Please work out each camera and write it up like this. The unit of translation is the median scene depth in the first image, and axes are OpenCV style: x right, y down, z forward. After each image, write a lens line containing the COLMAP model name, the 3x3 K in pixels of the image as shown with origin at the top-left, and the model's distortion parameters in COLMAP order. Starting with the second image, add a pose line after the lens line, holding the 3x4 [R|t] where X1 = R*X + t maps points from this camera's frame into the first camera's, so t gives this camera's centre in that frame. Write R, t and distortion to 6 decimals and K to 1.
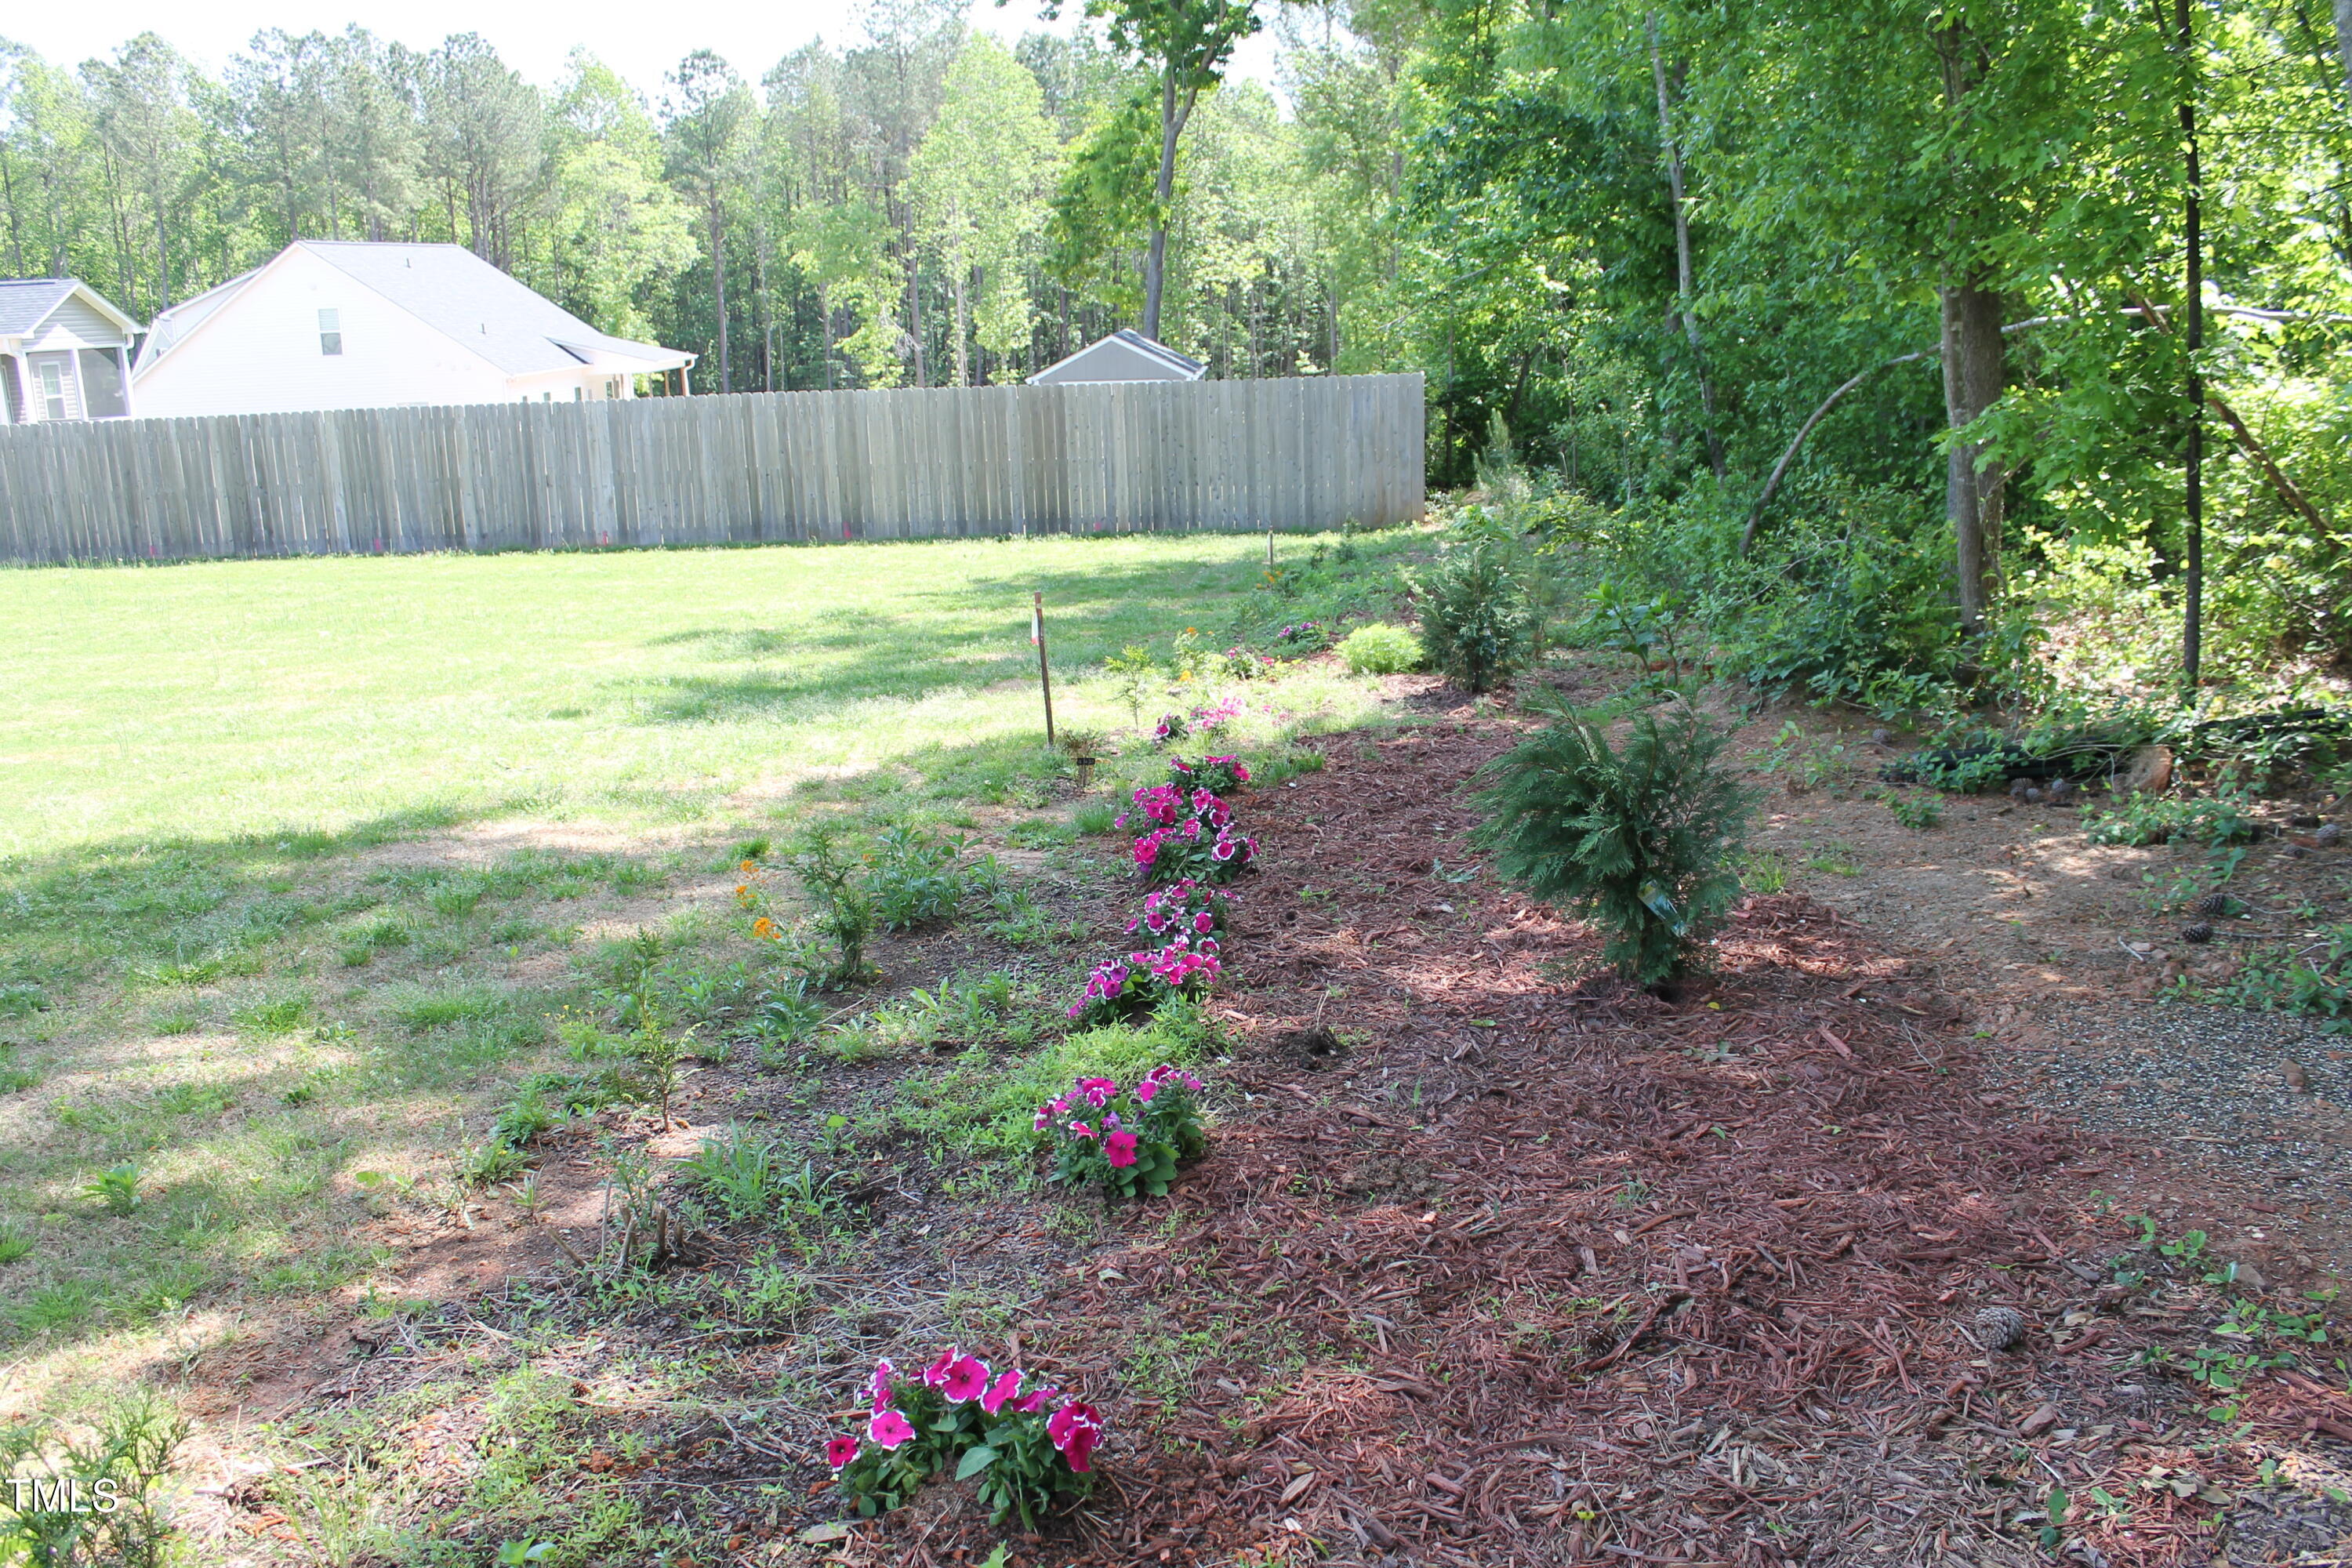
lens RADIAL K [[2049.4, 0, 1173.1], [0, 2049.4, 815.5], [0, 0, 1]] dist [-0.173017, 0.188770]
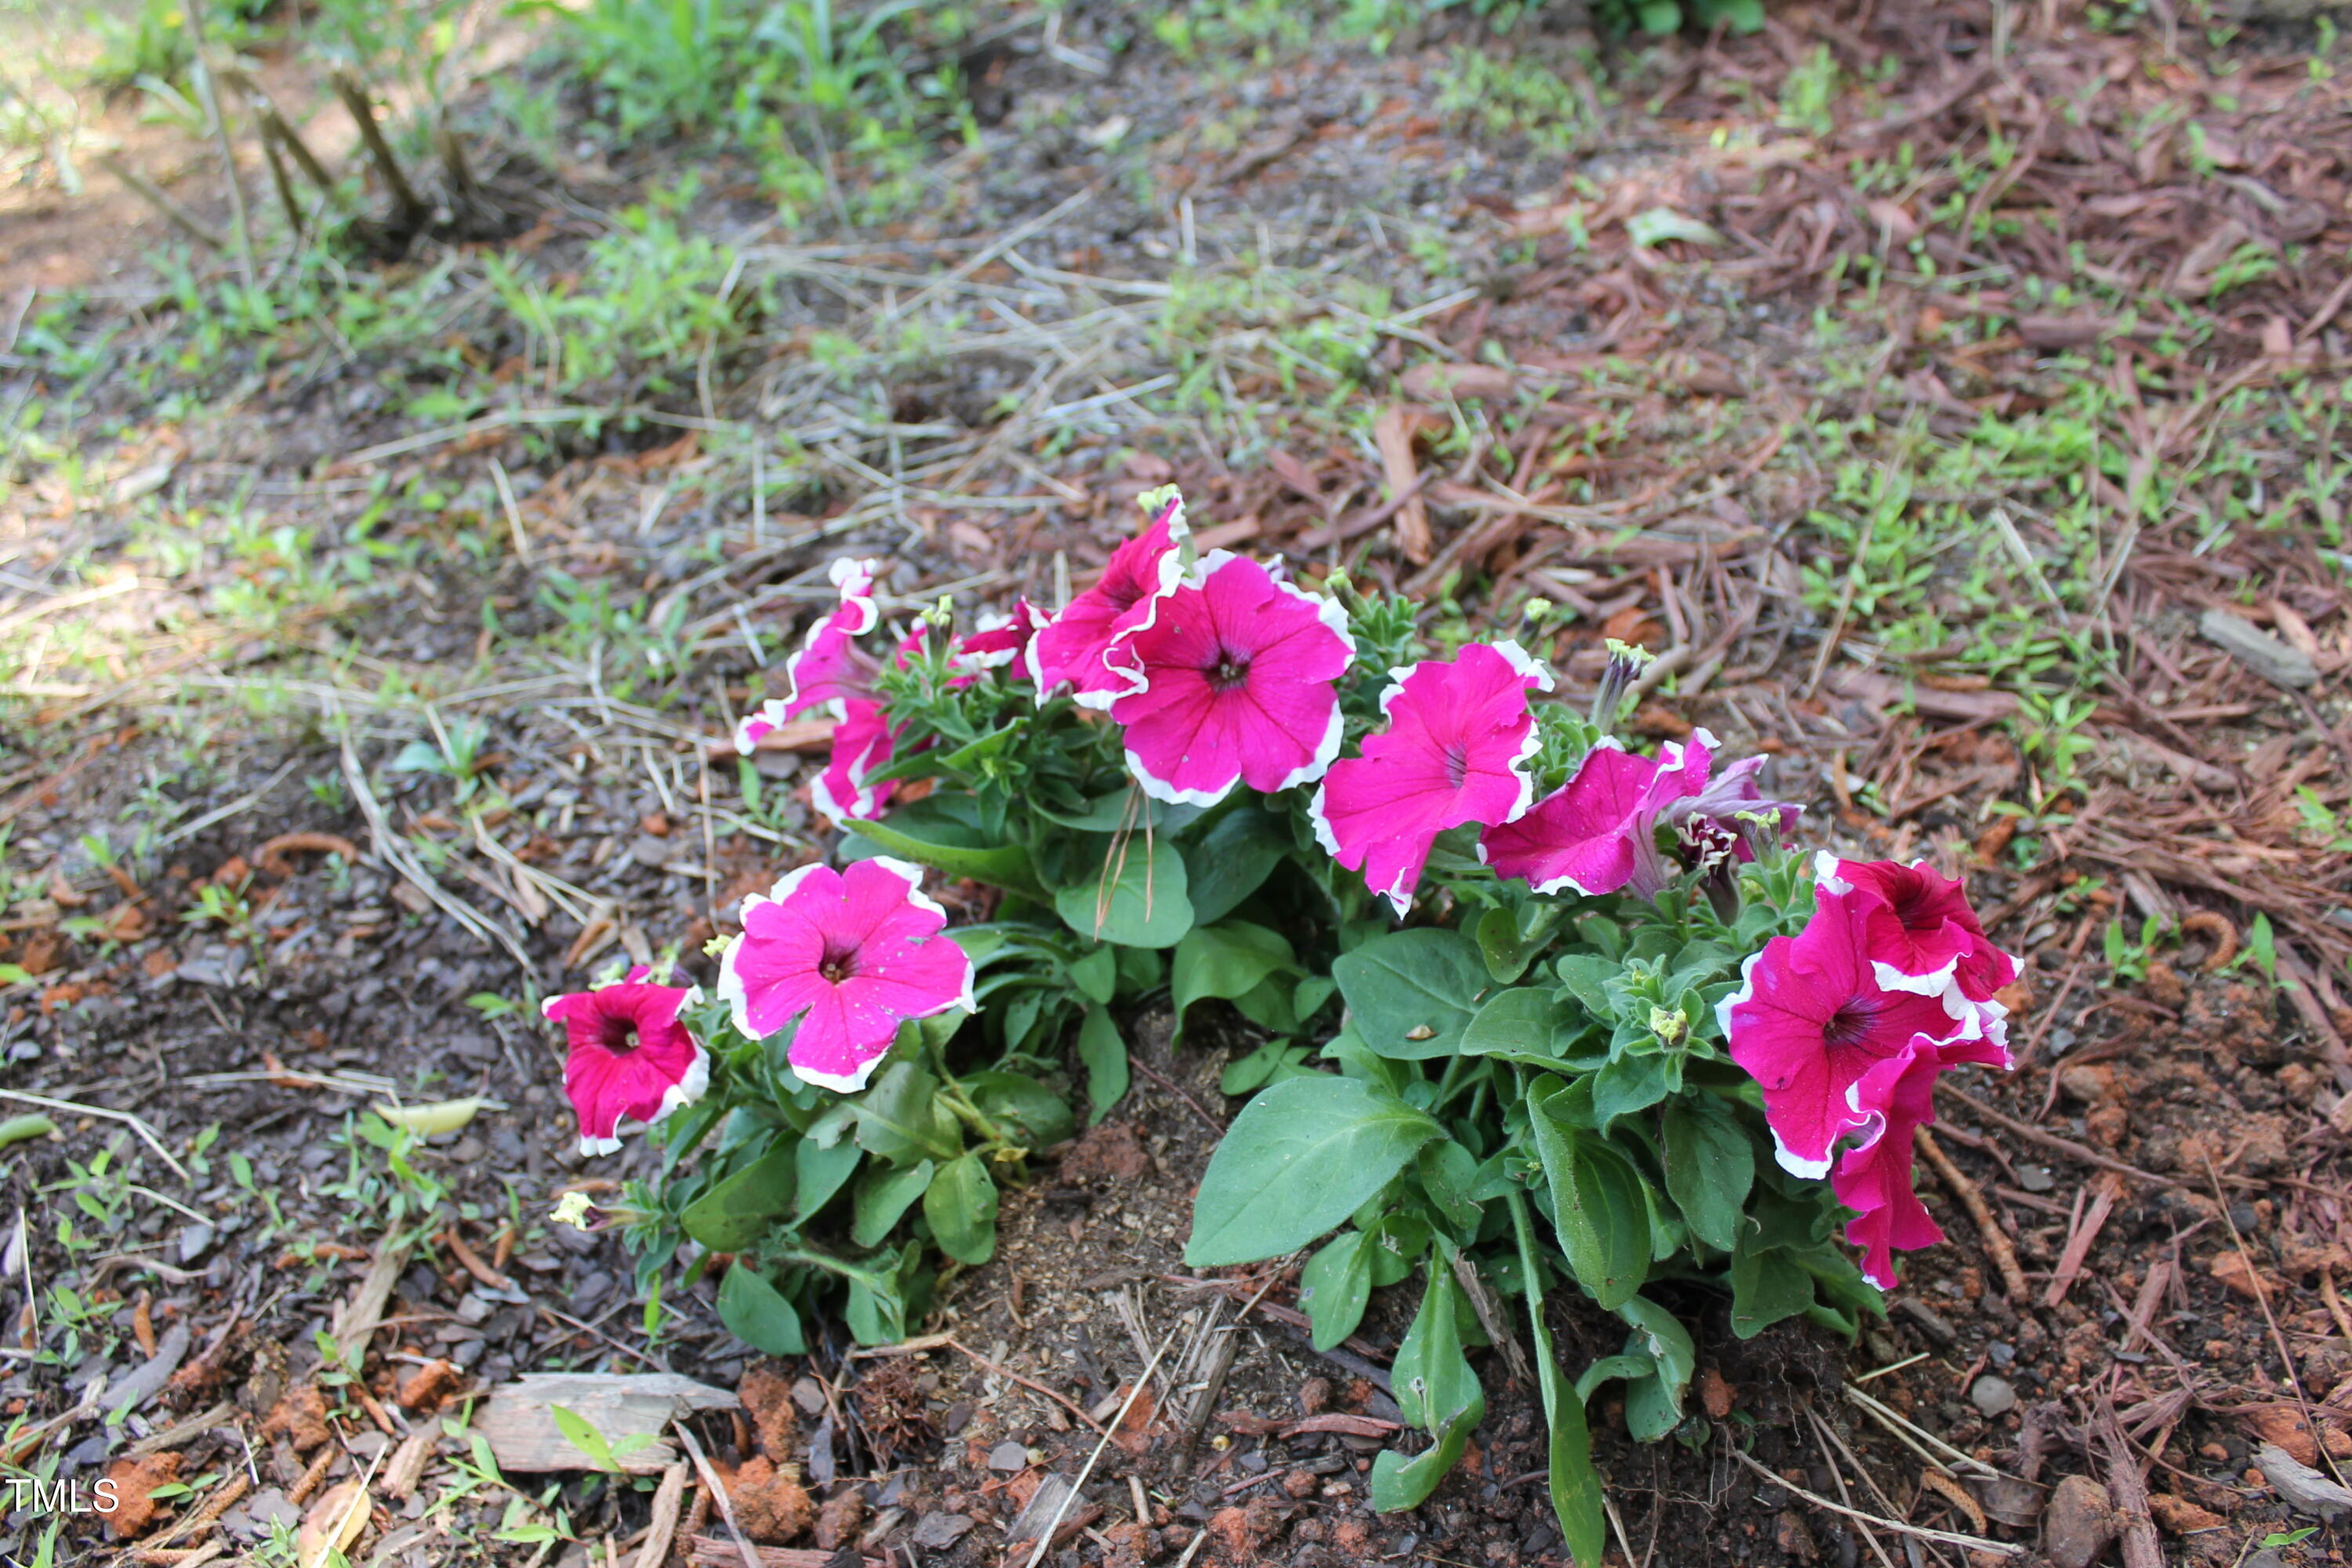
lens RADIAL K [[2049.4, 0, 1173.1], [0, 2049.4, 815.5], [0, 0, 1]] dist [-0.173017, 0.188770]
pose [[0.992540, 0.021988, -0.119923, -0.071496], [0.034266, 0.893652, 0.447451, 0.170895], [0.117008, -0.448223, 0.886231, 0.693843]]
